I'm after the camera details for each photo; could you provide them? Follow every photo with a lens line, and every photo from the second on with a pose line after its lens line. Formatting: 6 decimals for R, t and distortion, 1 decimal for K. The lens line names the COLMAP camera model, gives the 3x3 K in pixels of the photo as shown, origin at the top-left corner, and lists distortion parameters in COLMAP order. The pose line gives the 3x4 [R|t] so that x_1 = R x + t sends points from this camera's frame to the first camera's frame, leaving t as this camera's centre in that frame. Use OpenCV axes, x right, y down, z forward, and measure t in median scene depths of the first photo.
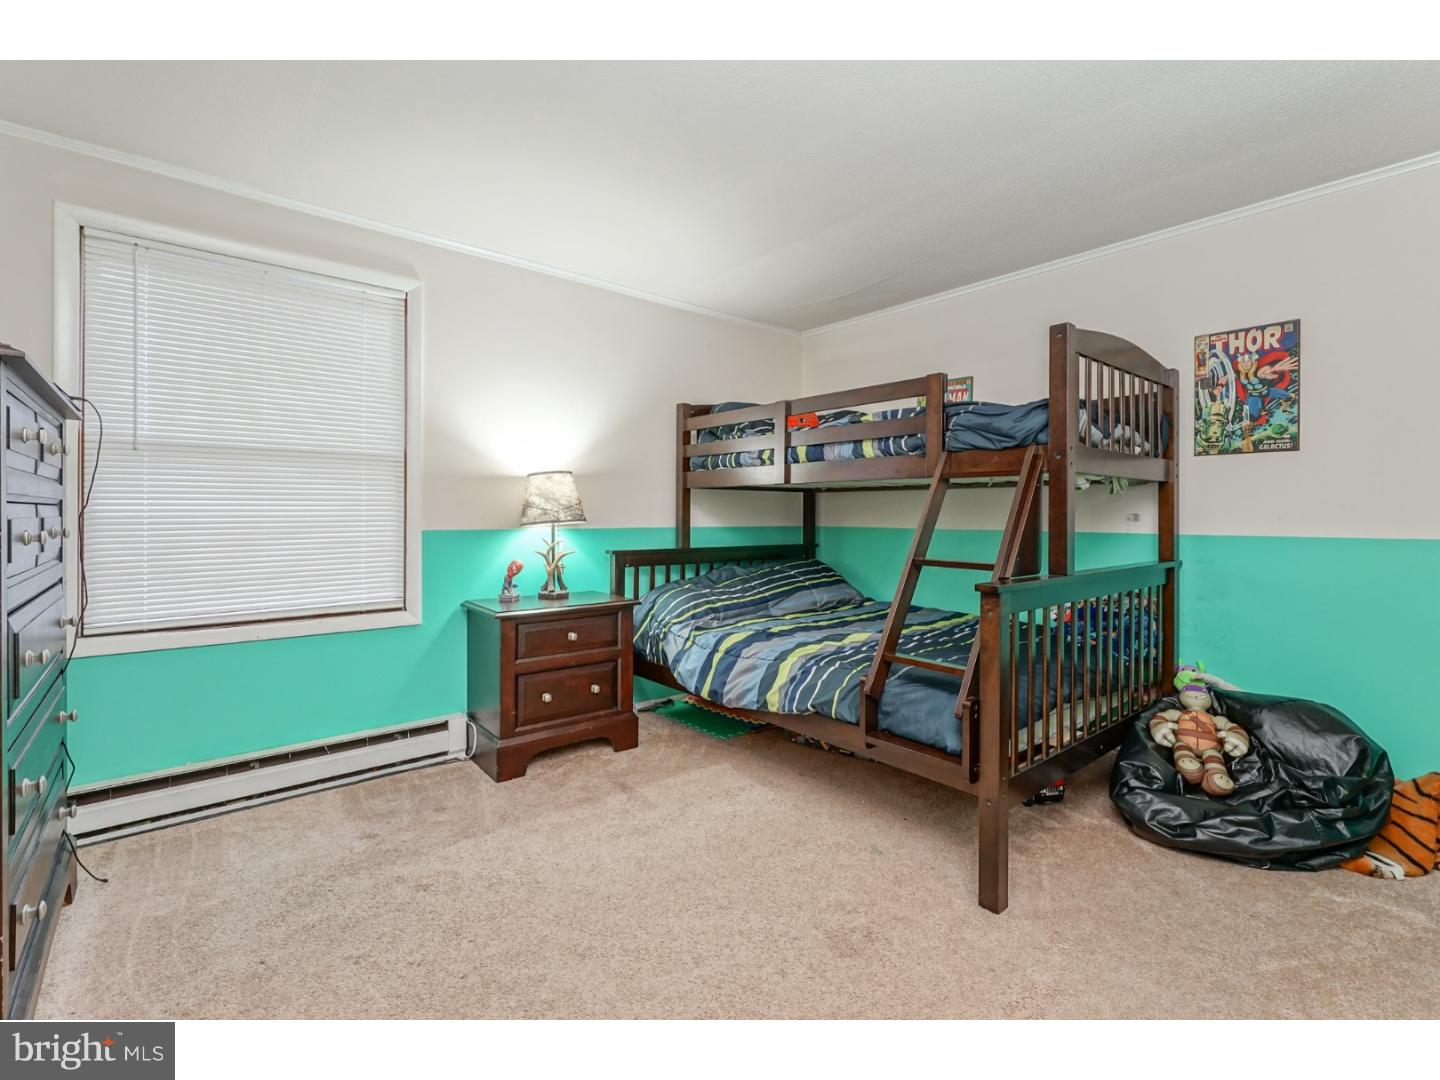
lens RADIAL K [[670.7, 0, 720.0], [0, 670.7, 540.0], [0, 0, 1]] dist [-0.000940, 0.001348]
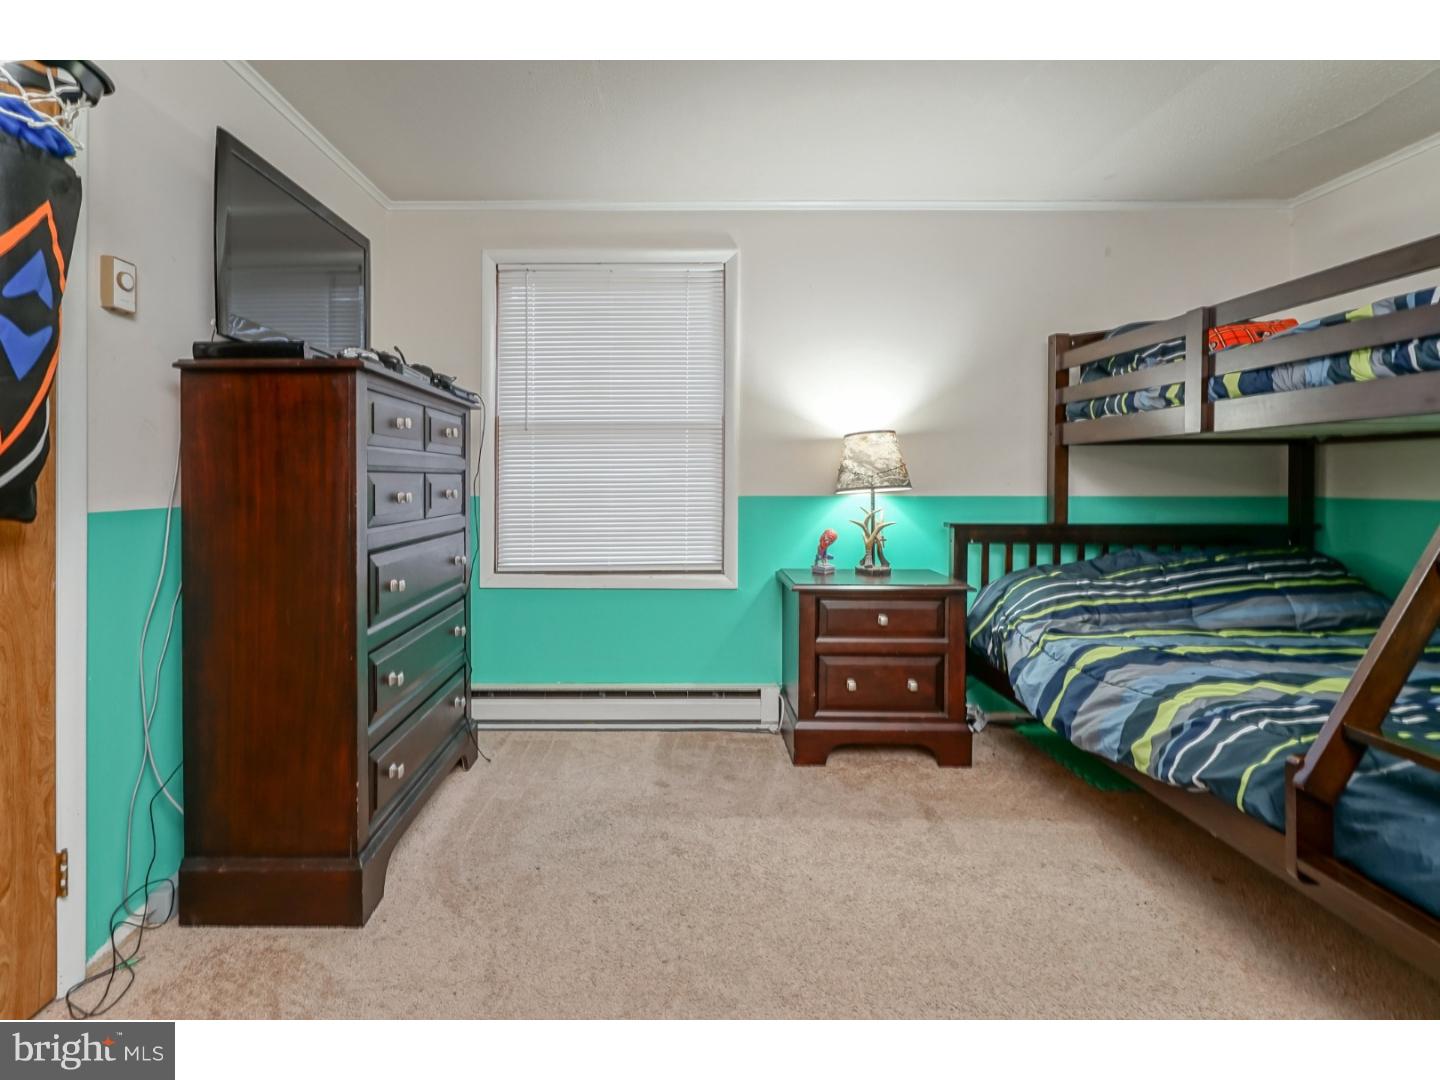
lens RADIAL K [[679.1, 0, 720.0], [0, 679.1, 499.4], [0, 0, 1]] dist [-0.000709, 0.001123]
pose [[0.755922, 0.015922, -0.654469, 0.191308], [-0.022434, 0.999747, -0.001590, -0.006174], [0.654278, 0.015884, 0.756088, 0.194226]]
